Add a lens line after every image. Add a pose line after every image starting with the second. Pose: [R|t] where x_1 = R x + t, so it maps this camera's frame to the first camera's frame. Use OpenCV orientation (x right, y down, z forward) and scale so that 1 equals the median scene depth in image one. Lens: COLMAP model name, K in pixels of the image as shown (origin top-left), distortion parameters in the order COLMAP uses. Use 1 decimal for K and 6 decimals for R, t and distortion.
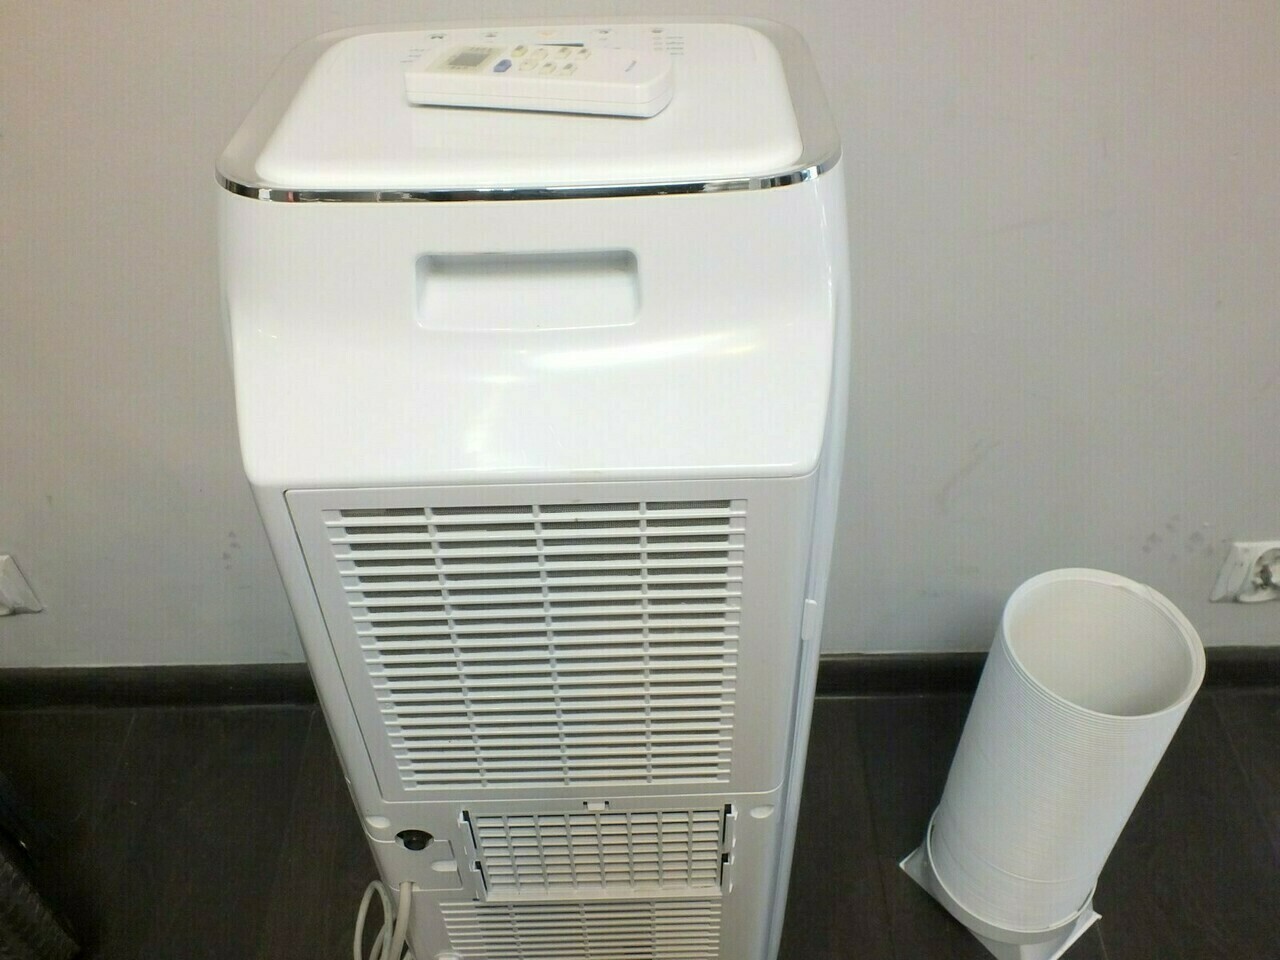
lens RADIAL K [[1172.5, 0, 637.0], [0, 1172.5, 471.9], [0, 0, 1]] dist [-0.016306, 0.000000]
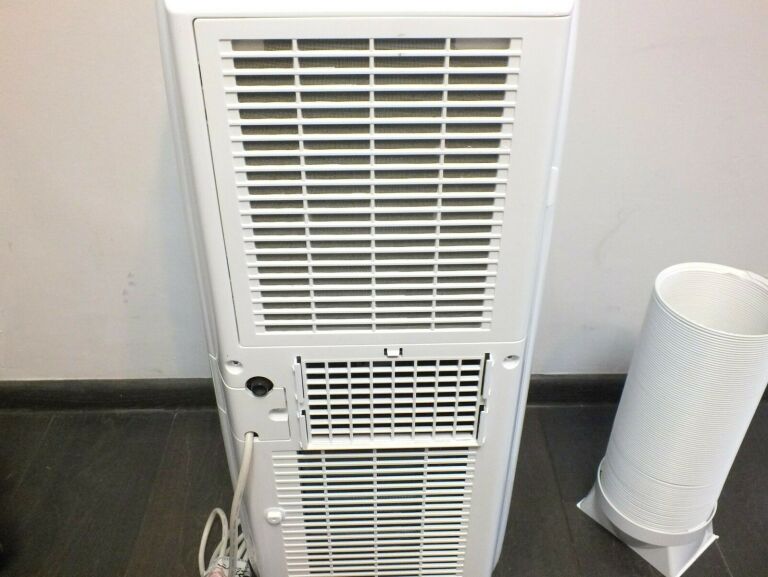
lens RADIAL K [[703.5, 0, 384.4], [0, 703.5, 290.2], [0, 0, 1]] dist [-0.016306, 0.000000]
pose [[0.999609, 0.011775, 0.025359, -0.041303], [-0.007647, 0.987553, -0.157100, 0.210632], [-0.026893, 0.156845, 0.987257, 0.100684]]
